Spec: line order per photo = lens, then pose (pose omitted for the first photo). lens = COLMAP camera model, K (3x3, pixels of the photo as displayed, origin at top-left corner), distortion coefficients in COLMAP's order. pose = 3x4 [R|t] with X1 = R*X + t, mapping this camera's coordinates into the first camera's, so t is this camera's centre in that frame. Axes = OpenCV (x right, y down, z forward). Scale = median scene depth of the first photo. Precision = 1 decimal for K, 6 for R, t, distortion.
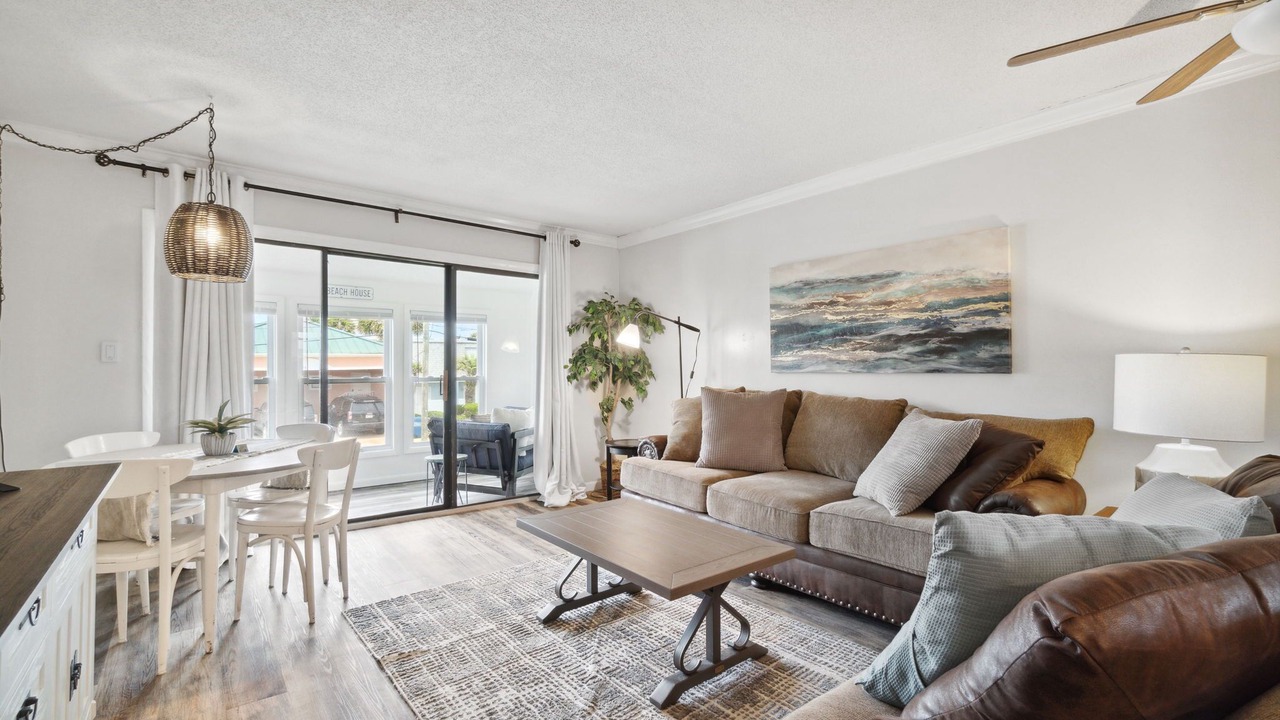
lens RADIAL K [[563.0, 0, 637.6], [0, 563.0, 359.5], [0, 0, 1]] dist [-0.004655, 0.000692]
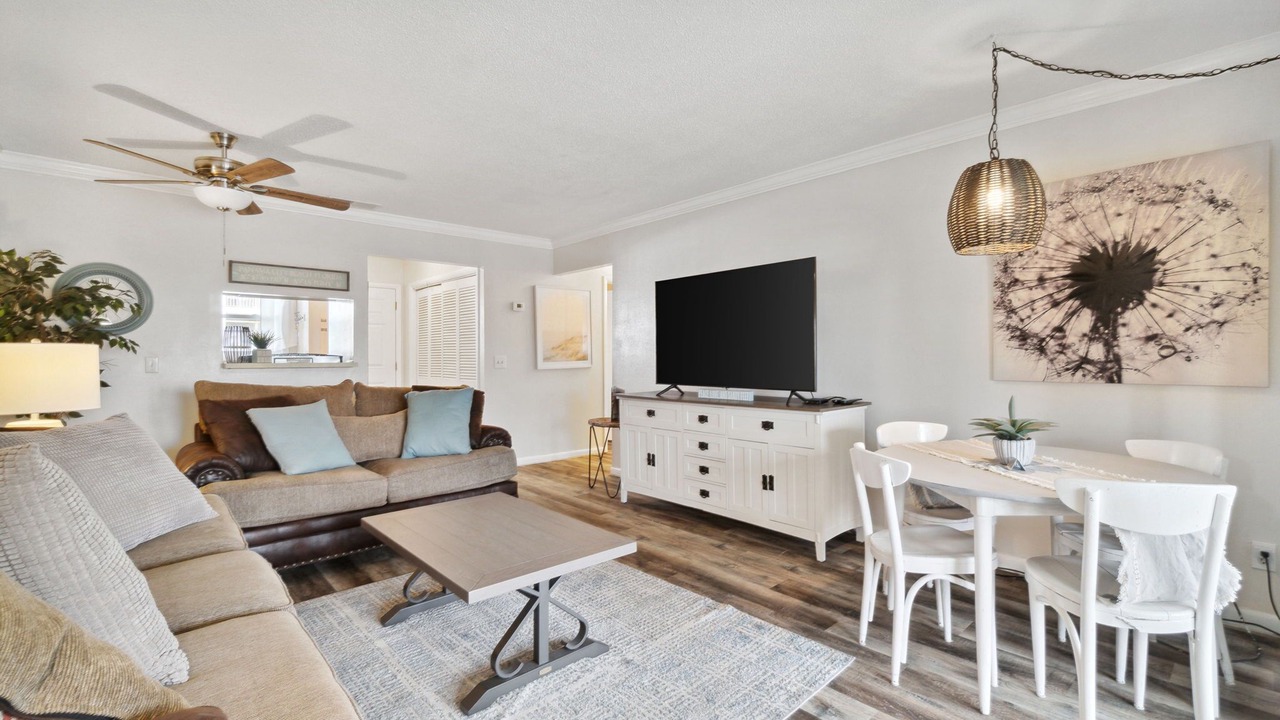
lens RADIAL K [[563.0, 0, 643.1], [0, 563.0, 355.0], [0, 0, 1]] dist [-0.004655, 0.000692]
pose [[-0.998038, 0.001471, -0.062590, -0.139938], [0.002139, 0.999942, -0.010599, 0.017275], [0.062571, -0.010712, -0.997983, 1.444265]]
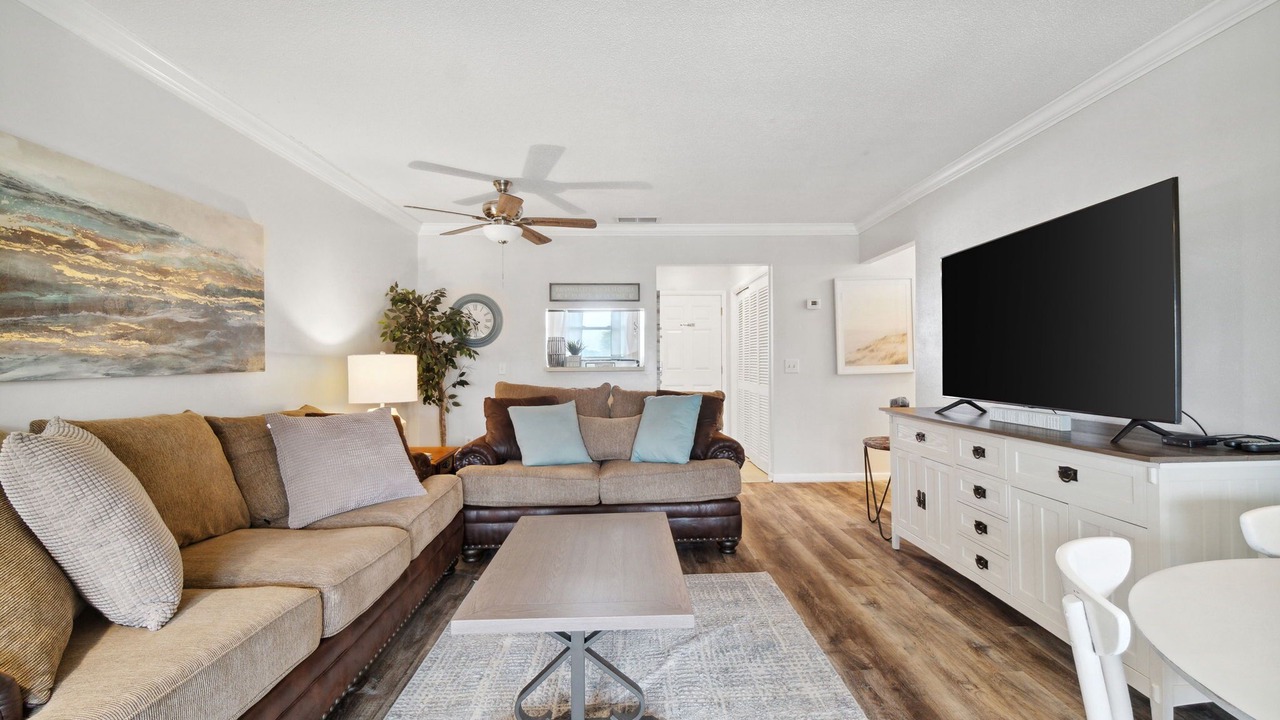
lens RADIAL K [[563.0, 0, 641.7], [0, 563.0, 360.6], [0, 0, 1]] dist [-0.004655, 0.000692]
pose [[-0.799501, 0.007006, 0.600624, -0.425148], [0.003846, 0.999971, -0.006546, 0.012995], [-0.600653, -0.002923, -0.799505, 1.208653]]
